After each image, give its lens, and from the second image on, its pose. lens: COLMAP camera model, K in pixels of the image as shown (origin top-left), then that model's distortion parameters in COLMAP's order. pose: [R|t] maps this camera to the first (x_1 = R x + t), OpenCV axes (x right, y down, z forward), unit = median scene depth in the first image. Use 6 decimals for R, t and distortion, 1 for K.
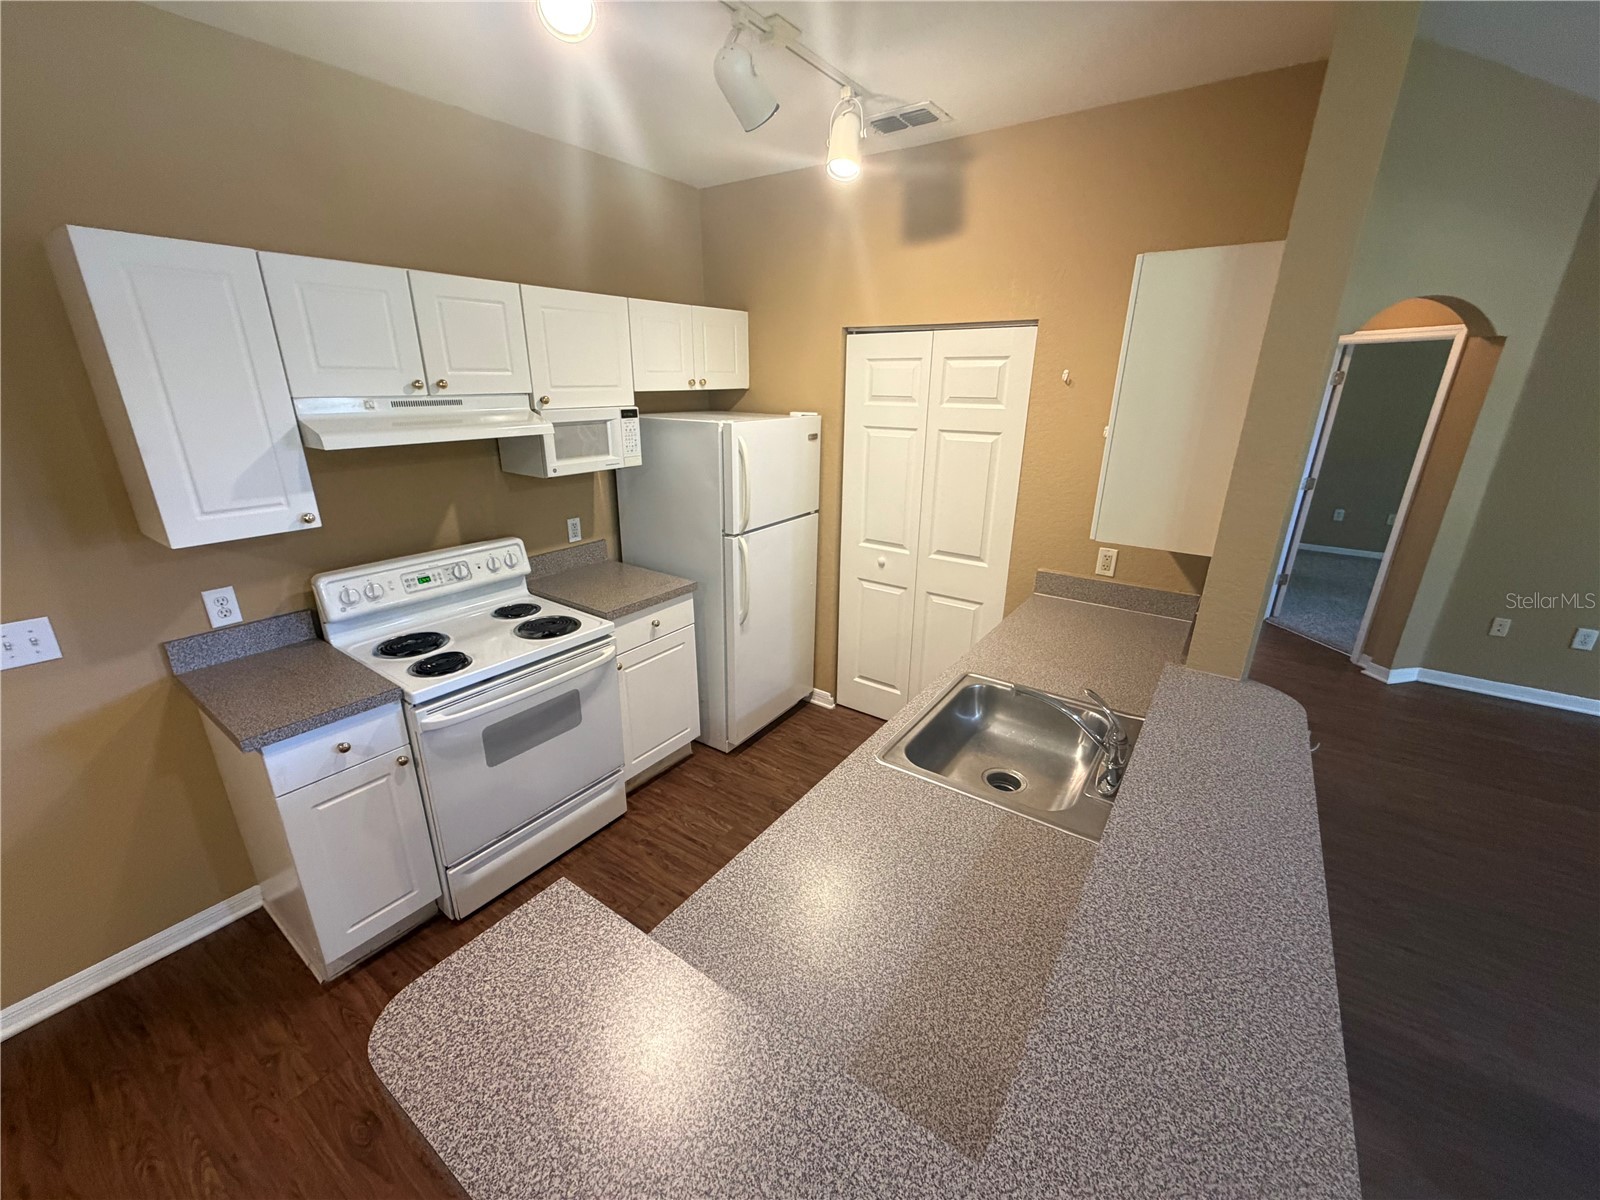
lens RADIAL K [[639.2, 0, 792.3], [0, 639.2, 600.4], [0, 0, 1]] dist [0.000603, 0.001336]
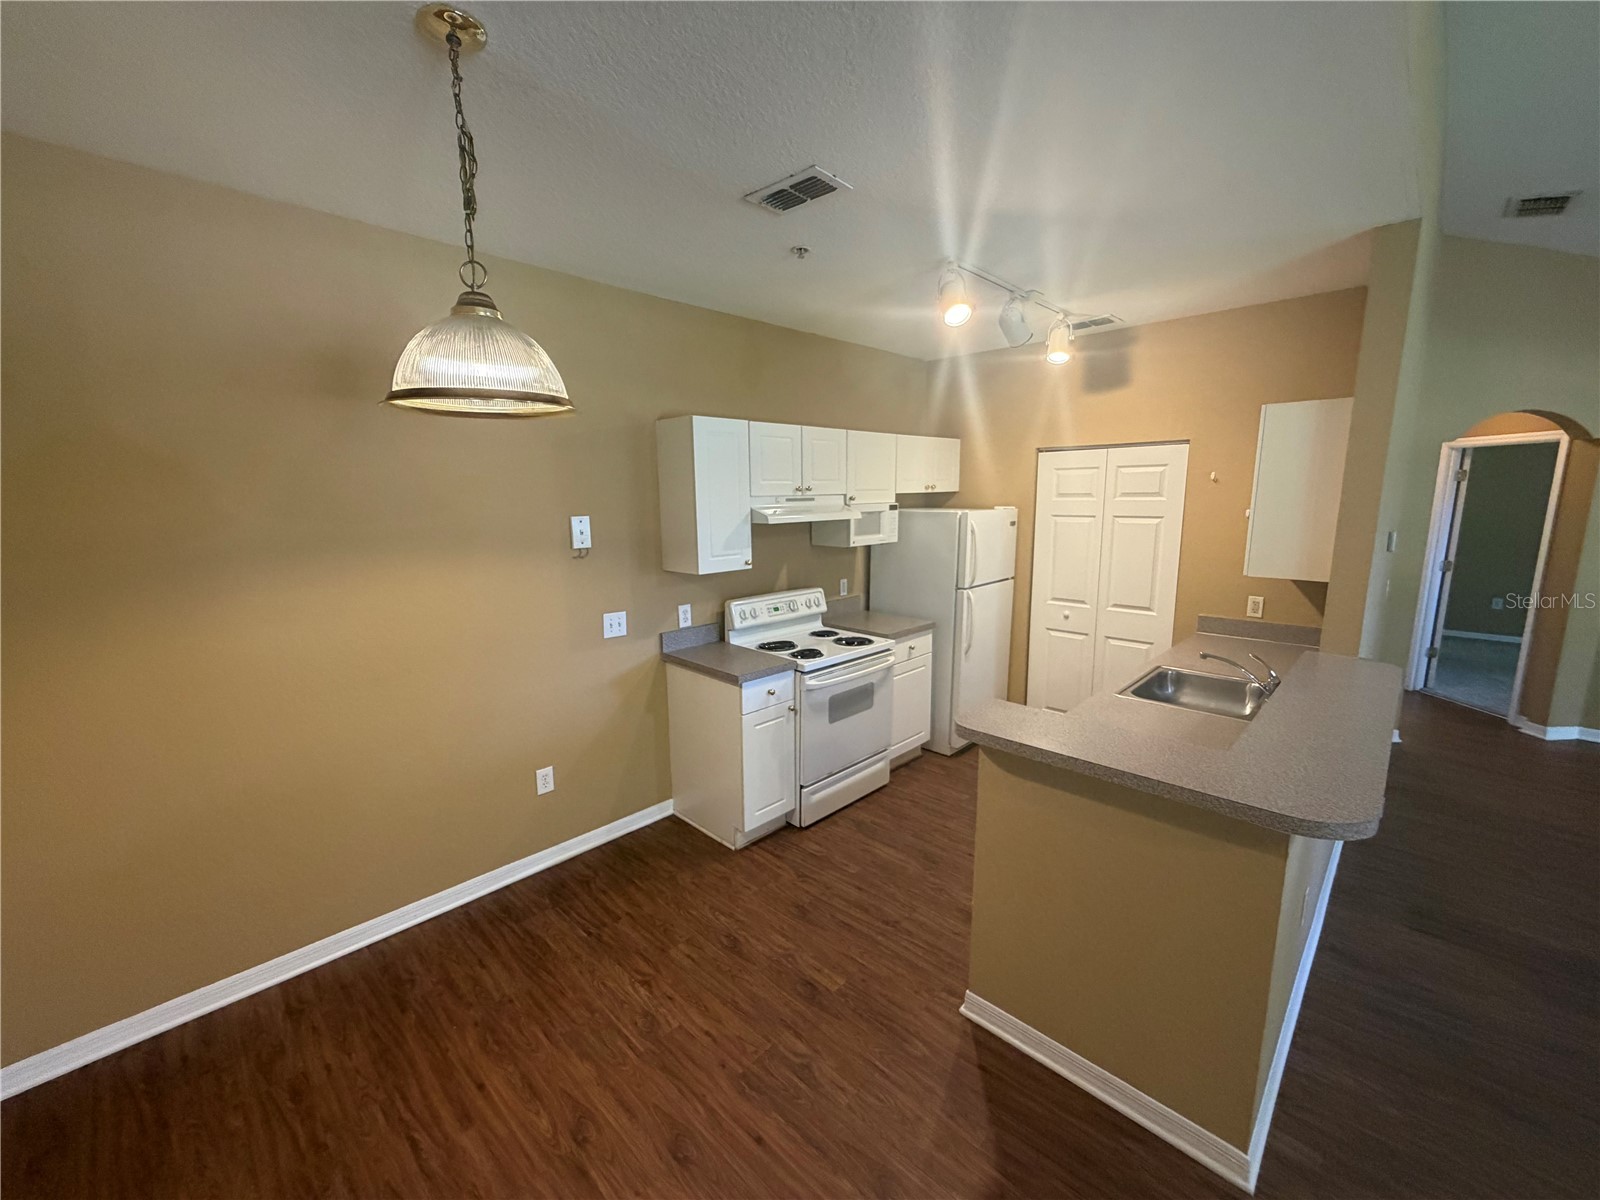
lens RADIAL K [[639.2, 0, 794.8], [0, 639.2, 598.5], [0, 0, 1]] dist [0.000603, 0.001336]
pose [[0.987109, 0.009467, -0.159768, -0.305684], [-0.035939, 0.985867, -0.163627, 0.214807], [0.155961, 0.167259, 0.973499, -0.570129]]
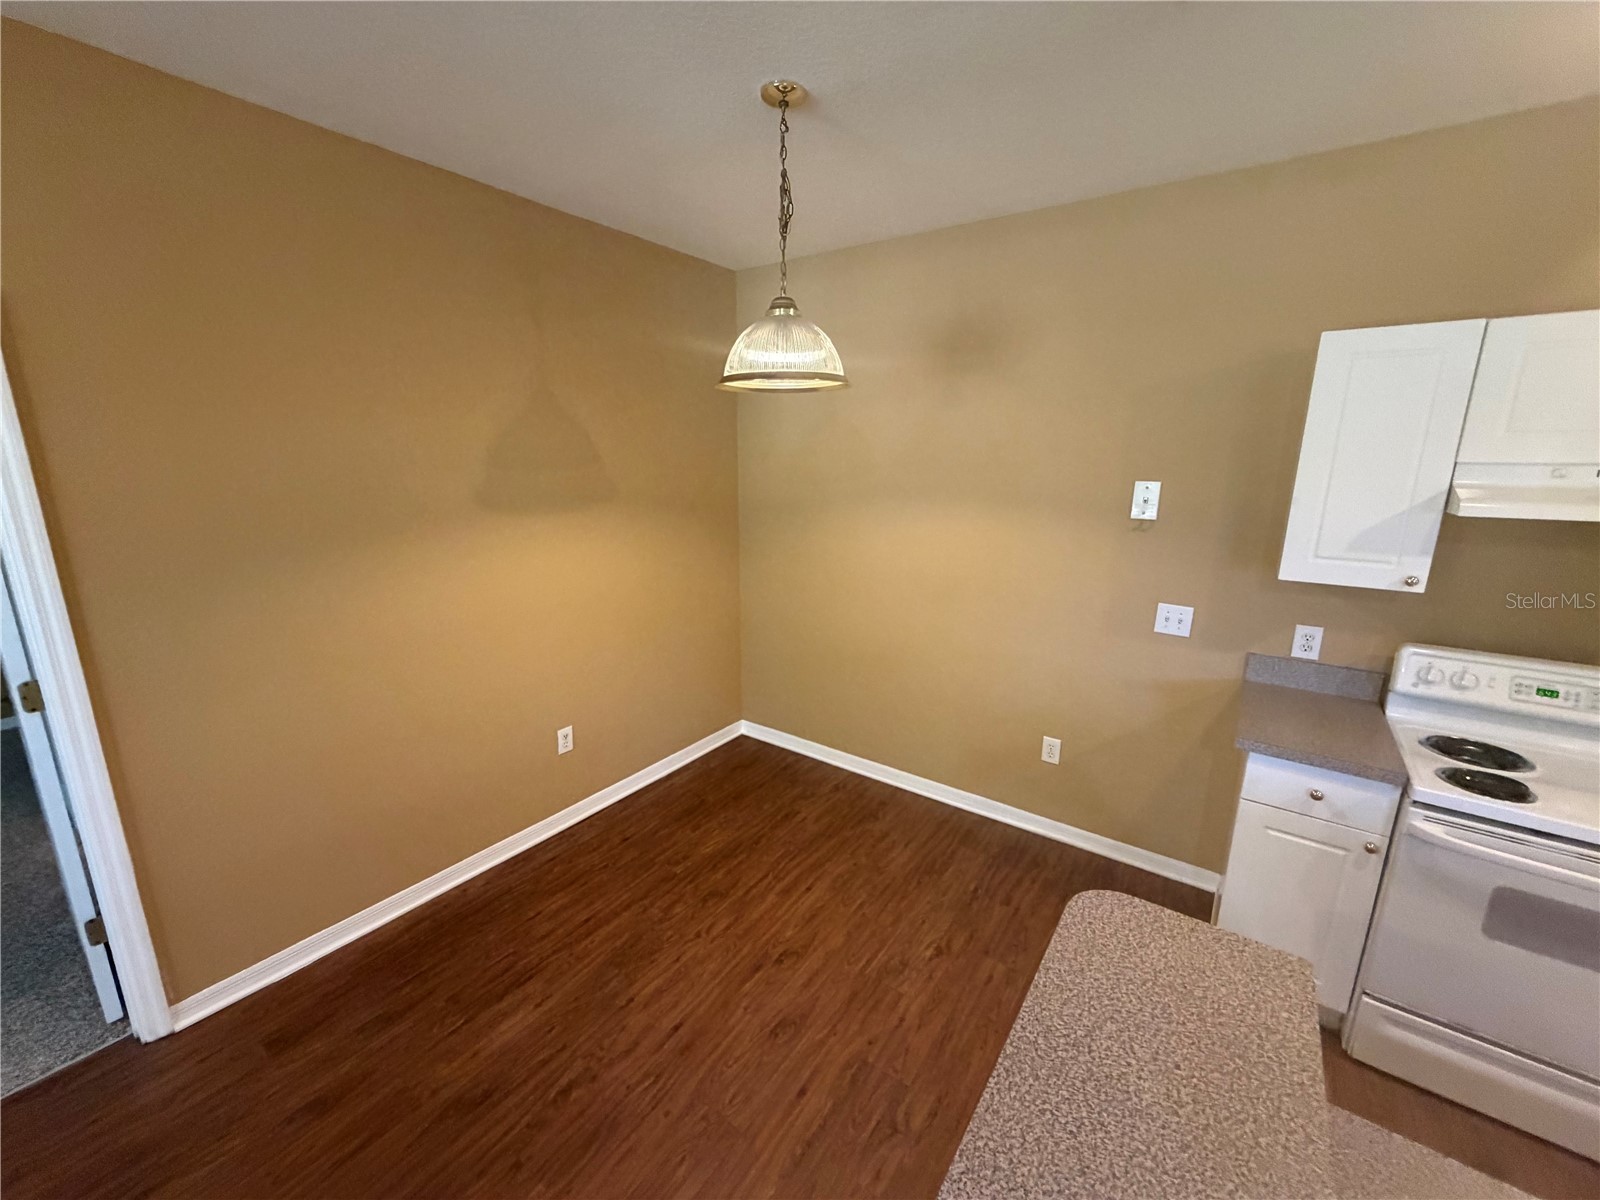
lens RADIAL K [[639.2, 0, 799.5], [0, 639.2, 603.1], [0, 0, 1]] dist [0.000603, 0.001336]
pose [[0.000311, 0.219766, -0.975553, 0.183427], [-0.337244, 0.918425, 0.206789, 0.014092], [0.941417, 0.328935, 0.074400, 0.043510]]
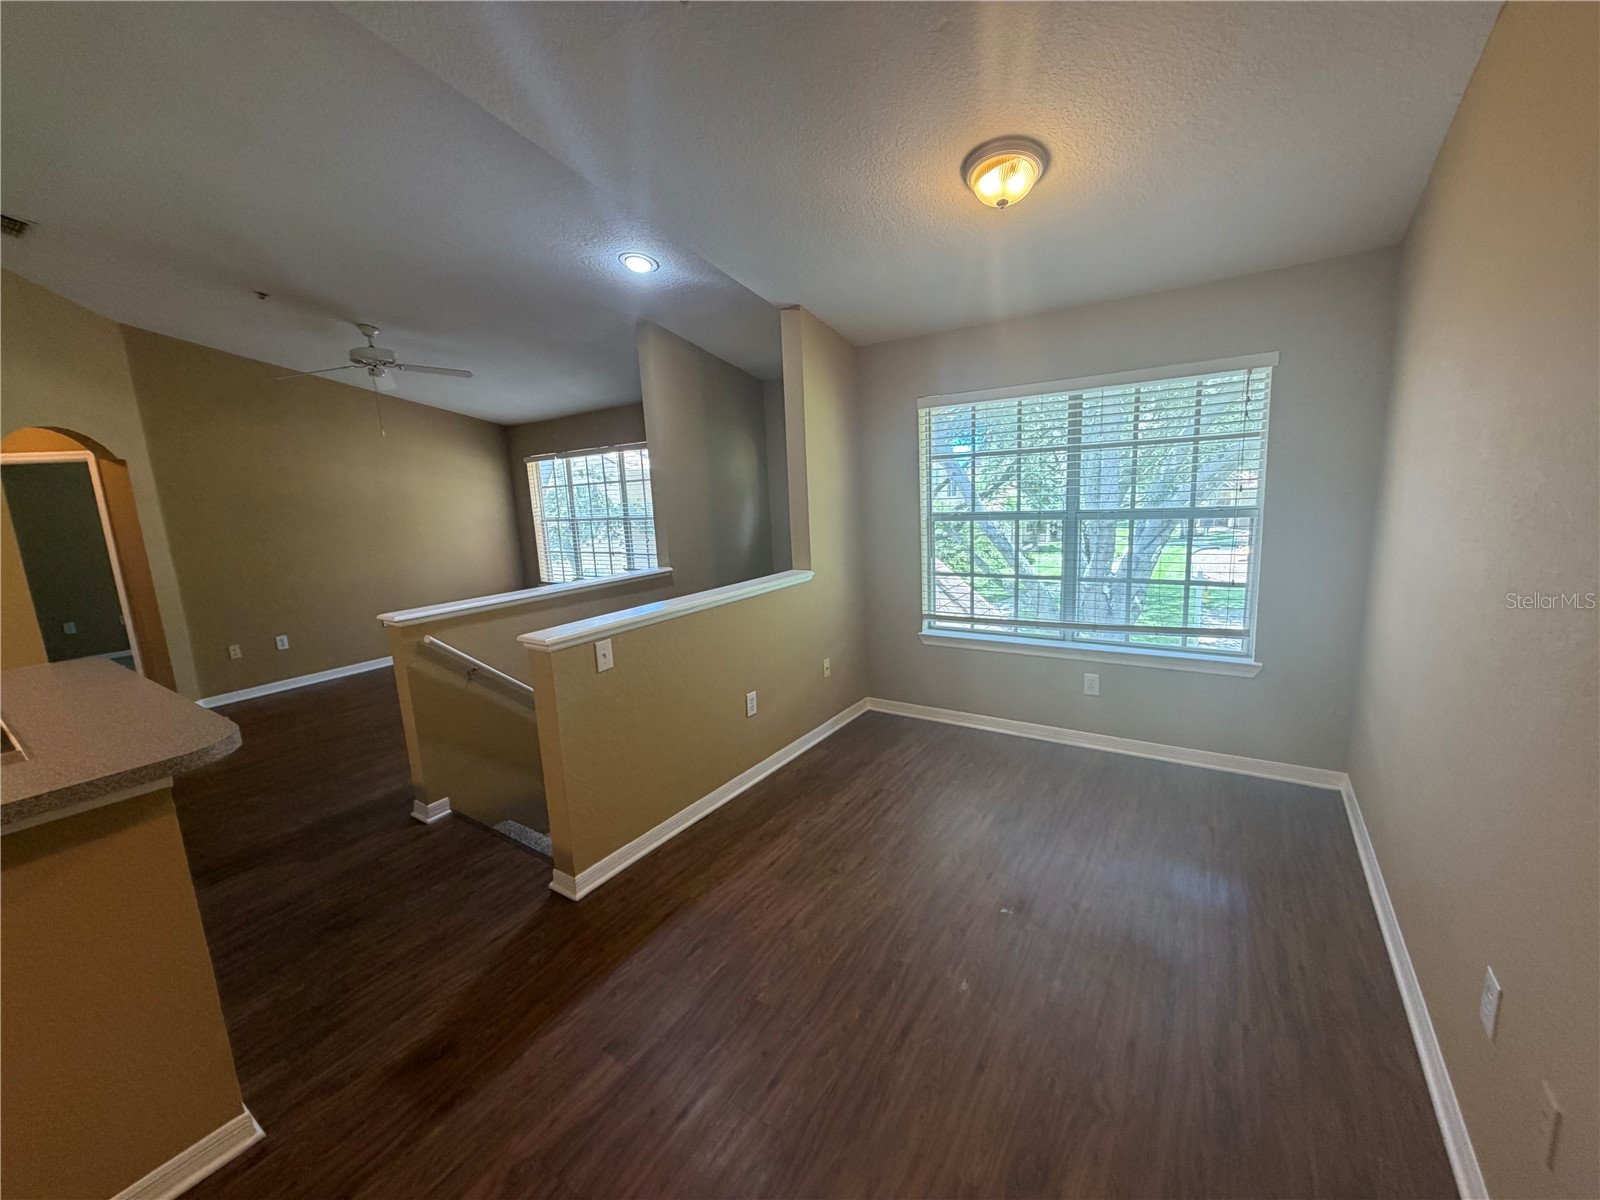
lens RADIAL K [[639.2, 0, 794.6], [0, 639.2, 605.3], [0, 0, 1]] dist [0.000603, 0.001336]
pose [[-0.015688, -0.180271, 0.983492, -0.547883], [0.375399, 0.910594, 0.172897, 0.292457], [-0.926731, 0.371914, 0.053388, -0.495648]]
